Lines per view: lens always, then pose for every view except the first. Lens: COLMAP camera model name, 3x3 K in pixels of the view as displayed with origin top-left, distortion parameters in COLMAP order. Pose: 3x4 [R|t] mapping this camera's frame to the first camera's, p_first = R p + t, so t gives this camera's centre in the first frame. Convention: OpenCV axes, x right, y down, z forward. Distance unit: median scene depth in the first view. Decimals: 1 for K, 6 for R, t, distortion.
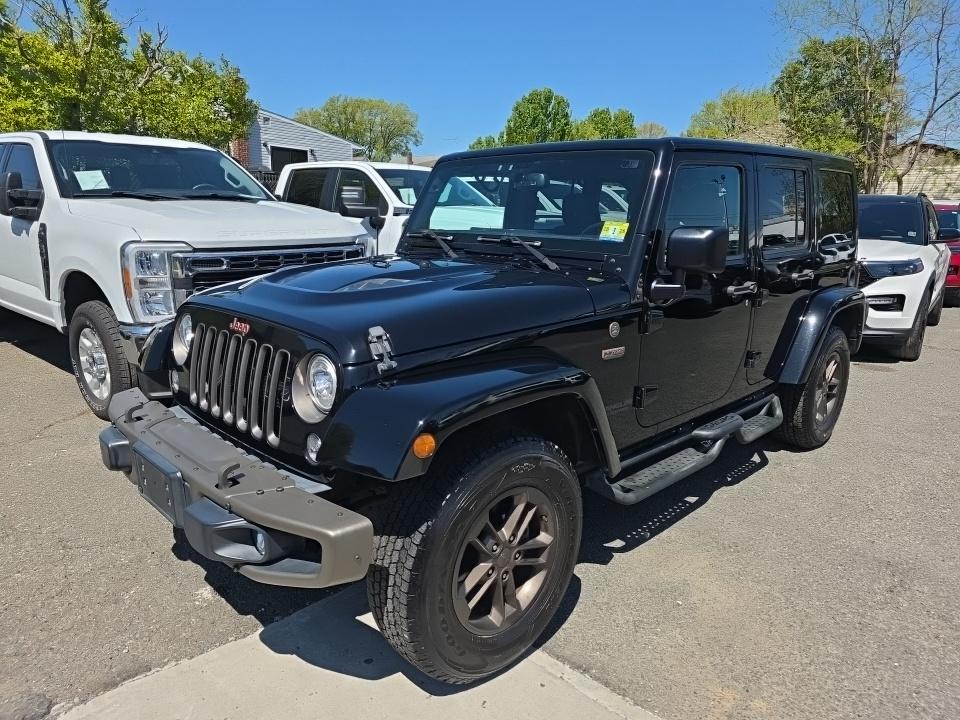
lens RADIAL K [[679.1, 0, 479.8], [0, 679.1, 355.8], [0, 0, 1]] dist [0.031829, -0.038994]
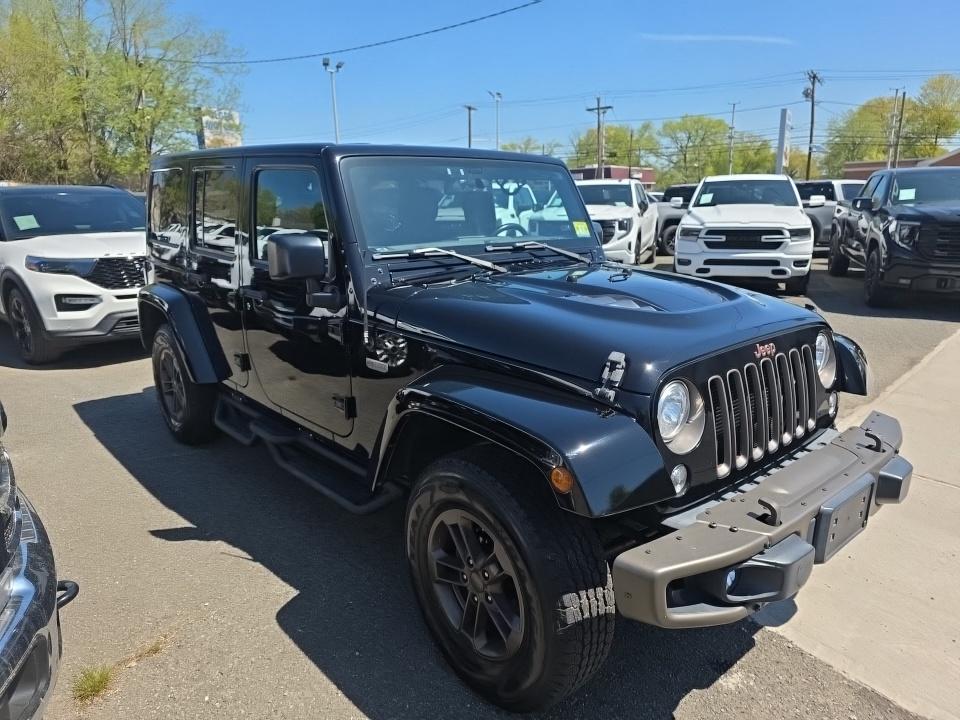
lens RADIAL K [[679.1, 0, 479.8], [0, 679.1, 355.8], [0, 0, 1]] dist [0.031829, -0.038994]
pose [[-0.022044, -0.238612, 0.970865, -0.411771], [0.206643, 0.949043, 0.237941, -0.111715], [-0.978168, 0.205867, 0.028387, 0.440504]]
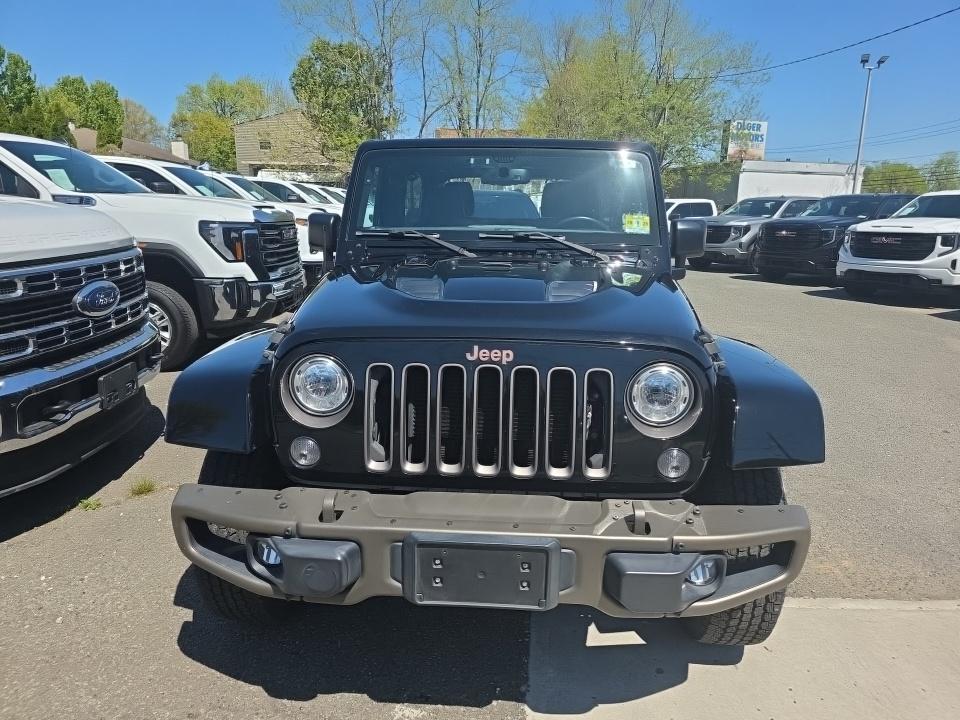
lens RADIAL K [[679.1, 0, 479.8], [0, 679.1, 355.8], [0, 0, 1]] dist [0.031829, -0.038994]
pose [[0.702026, -0.153247, 0.695467, -0.298390], [0.140293, 0.987196, 0.075913, -0.034266], [-0.698196, 0.044277, 0.714536, 0.143742]]
